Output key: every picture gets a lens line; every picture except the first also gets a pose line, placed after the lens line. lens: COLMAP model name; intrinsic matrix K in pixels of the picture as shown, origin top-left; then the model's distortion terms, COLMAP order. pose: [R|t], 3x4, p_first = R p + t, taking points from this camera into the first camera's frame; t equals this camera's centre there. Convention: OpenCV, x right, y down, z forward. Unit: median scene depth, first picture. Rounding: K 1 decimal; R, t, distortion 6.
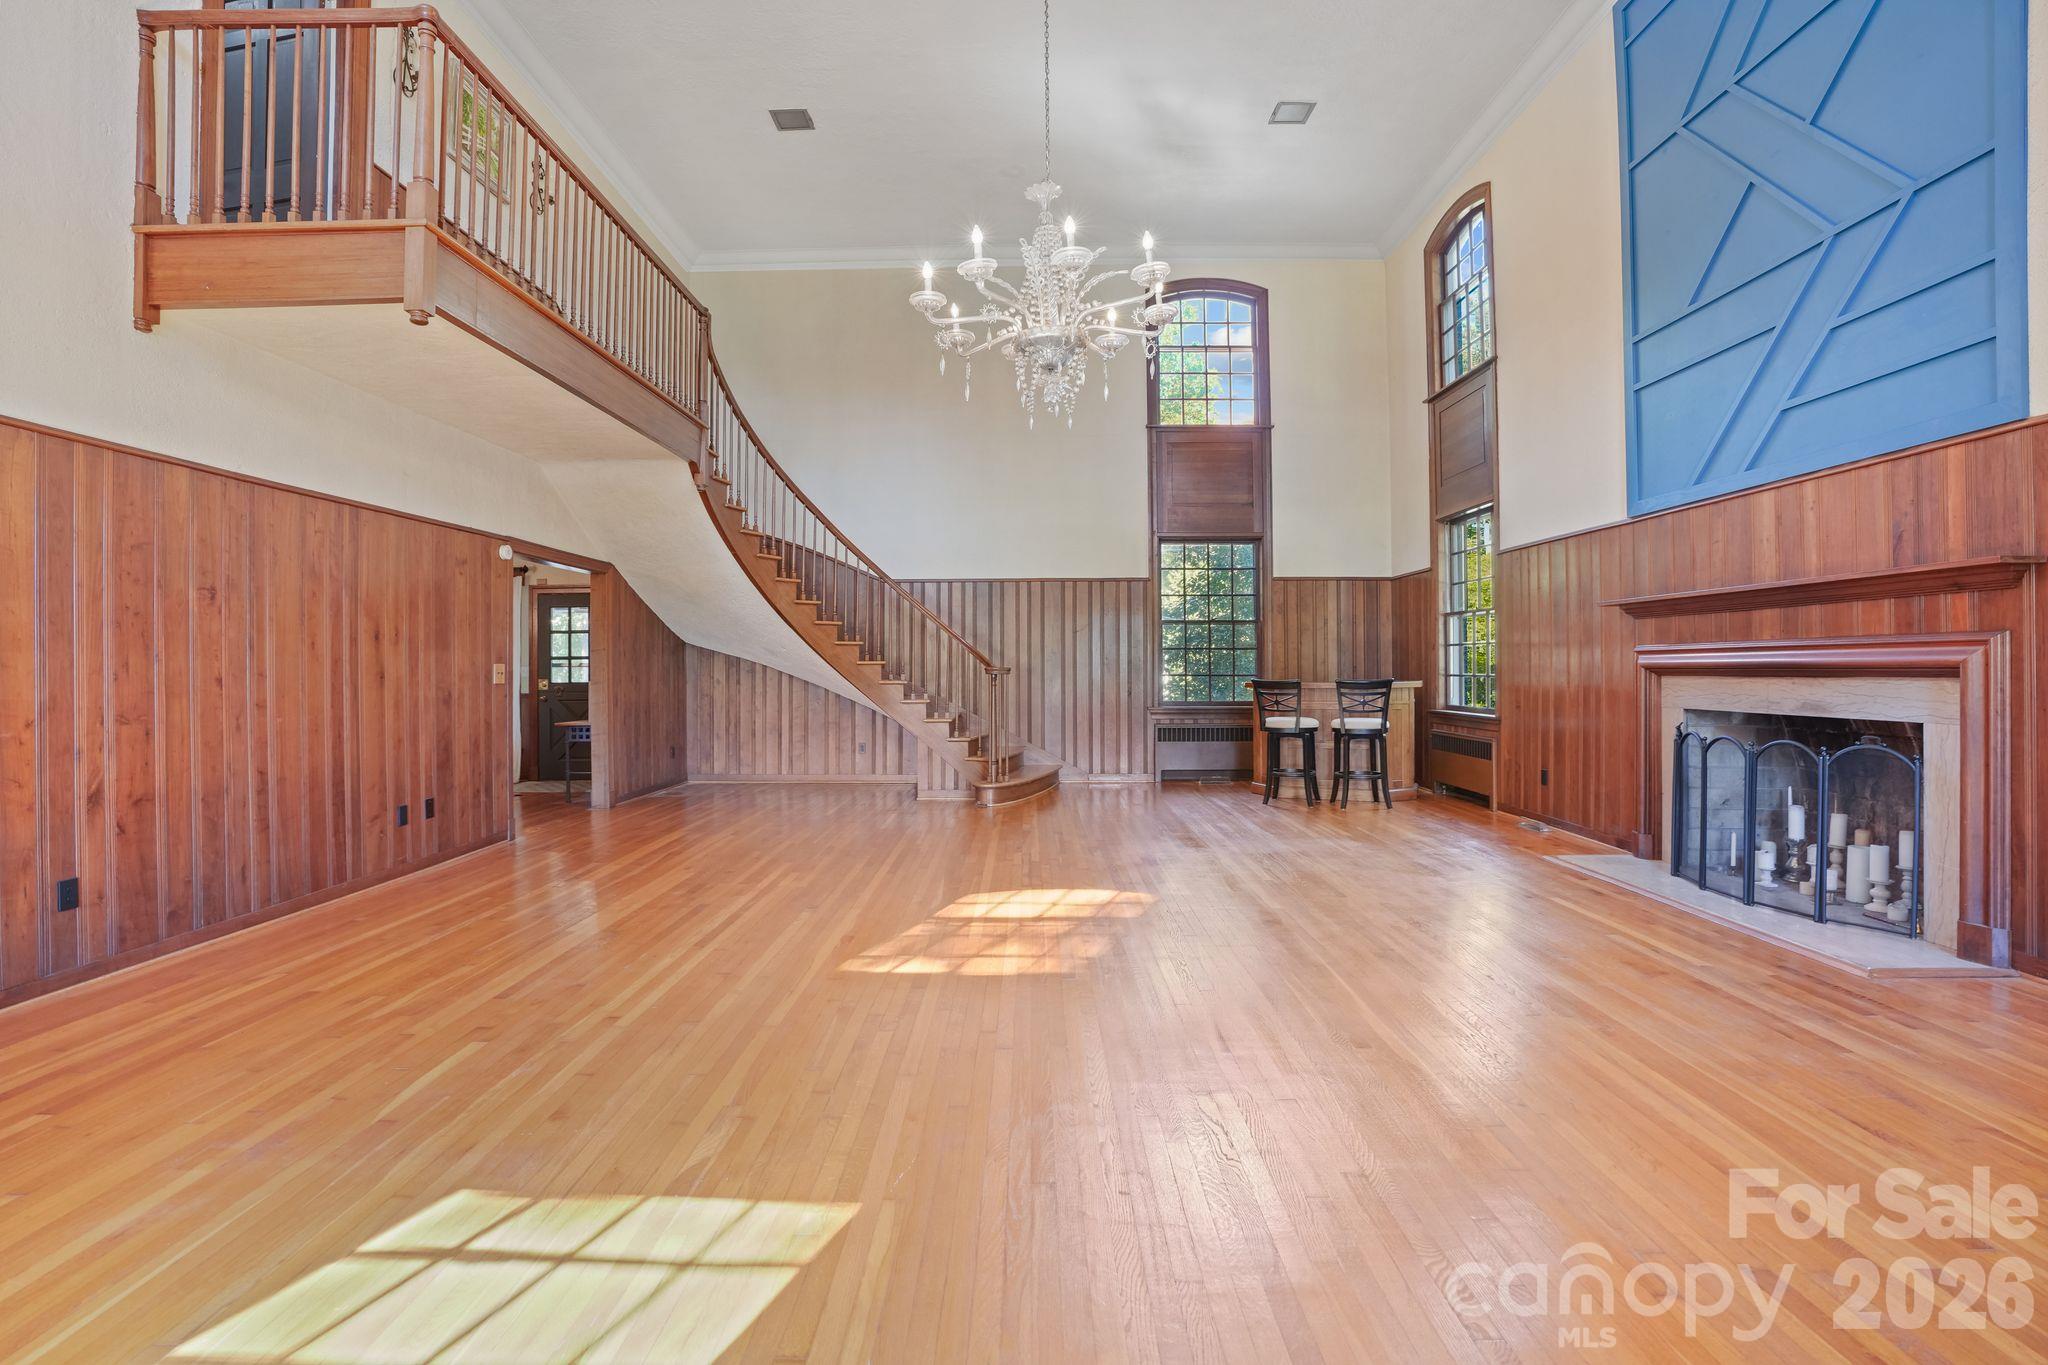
lens RADIAL K [[943.0, 0, 1037.3], [0, 943.0, 666.3], [0, 0, 1]] dist [-0.039805, 0.009610]
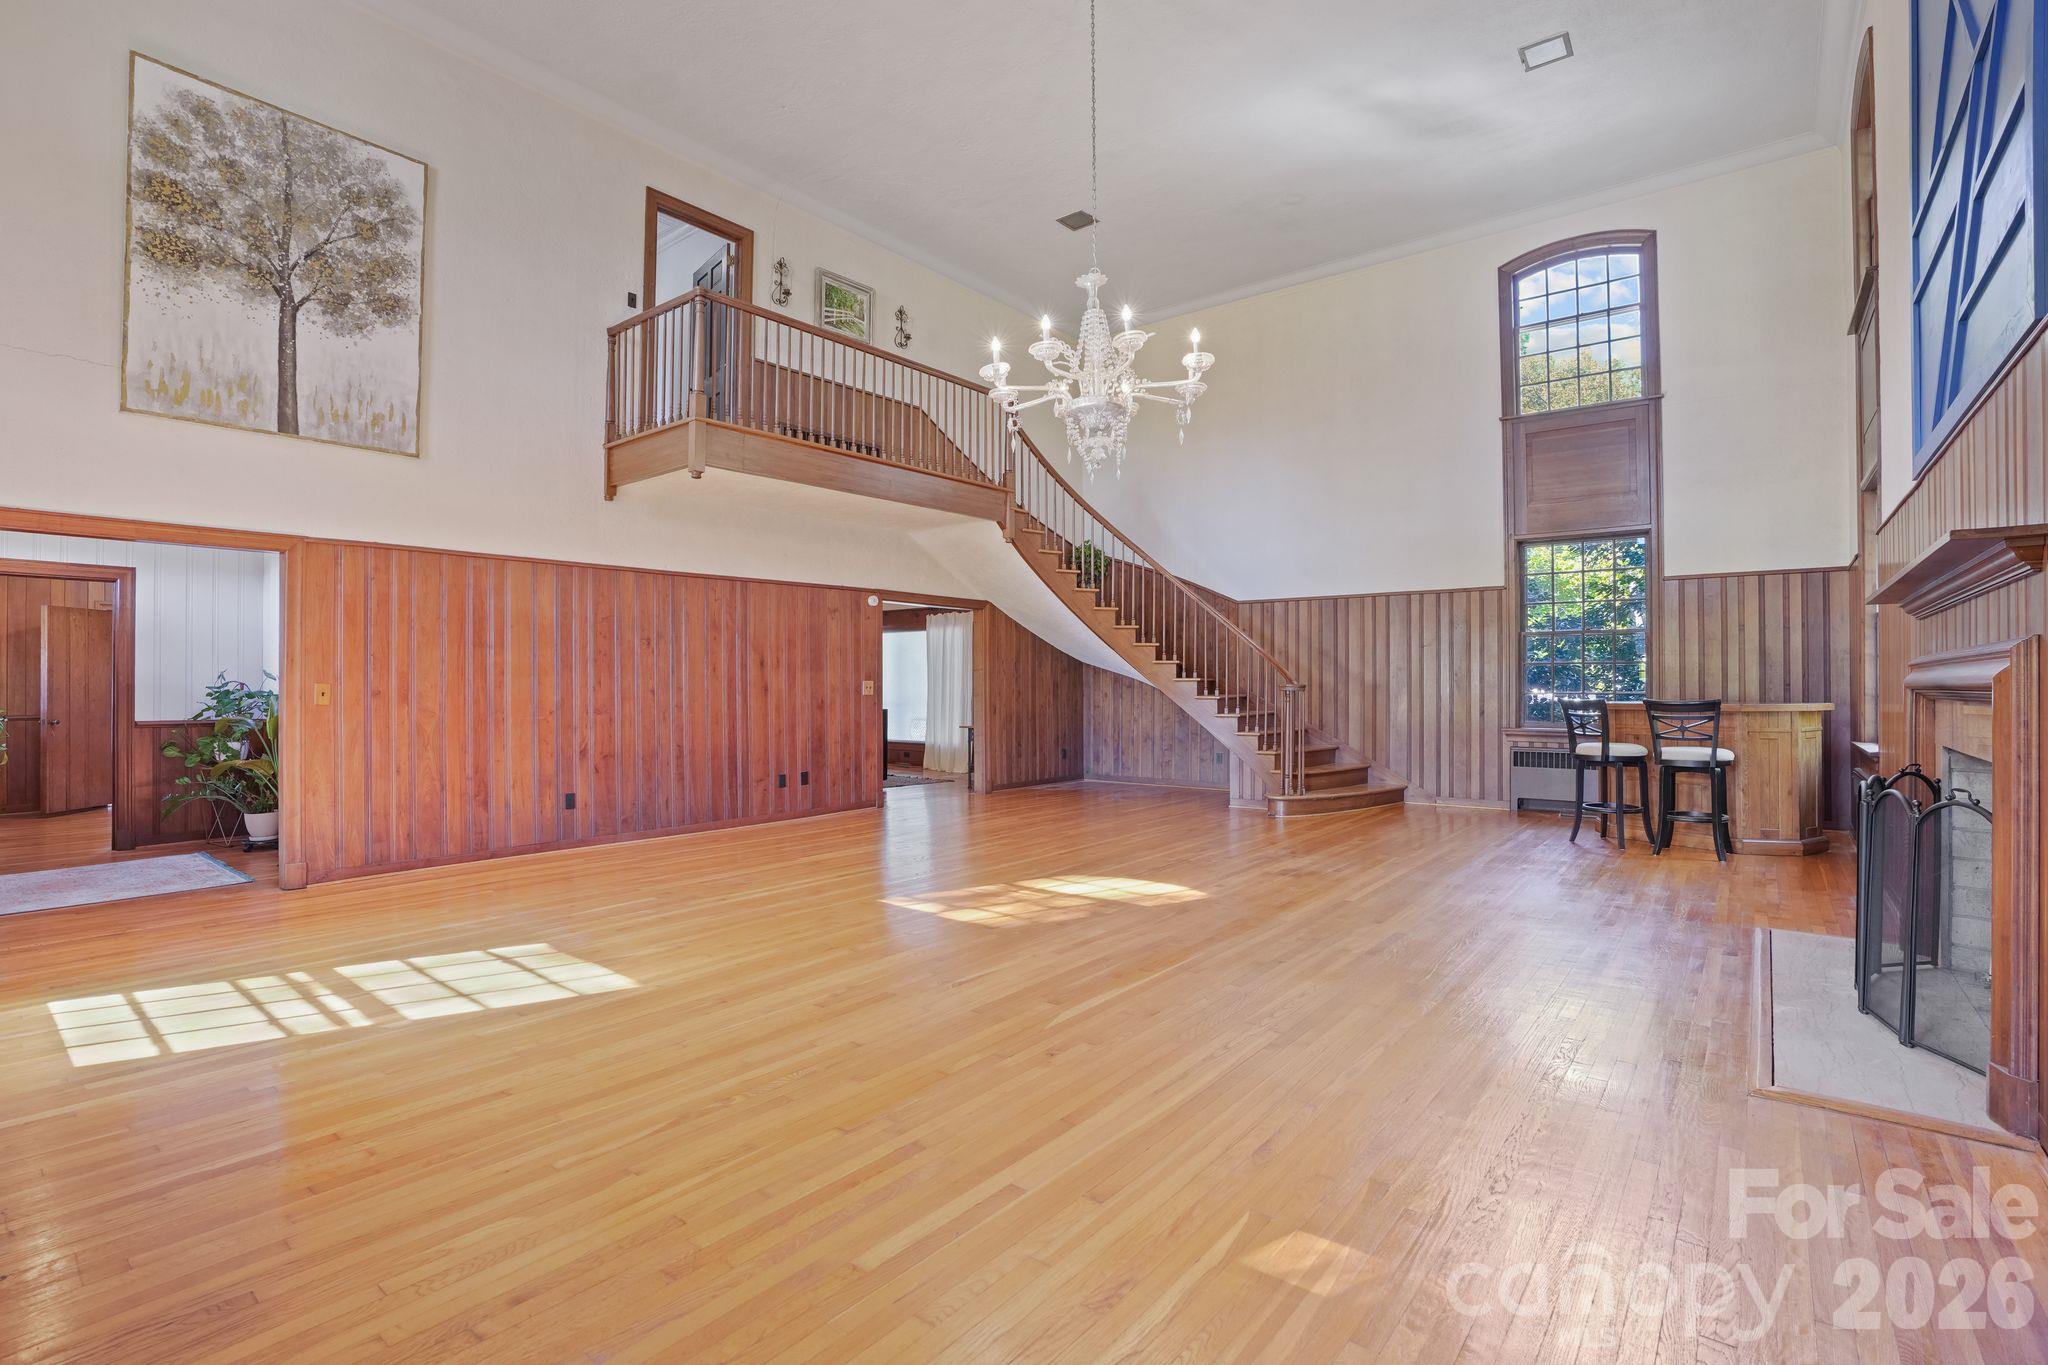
lens RADIAL K [[943.0, 0, 1017.9], [0, 943.0, 691.7], [0, 0, 1]] dist [-0.039805, 0.009610]
pose [[0.797287, 0.008220, -0.603544, 0.547987], [-0.001341, 0.999929, 0.011848, -0.004039], [0.603599, -0.008637, 0.797241, -0.000485]]
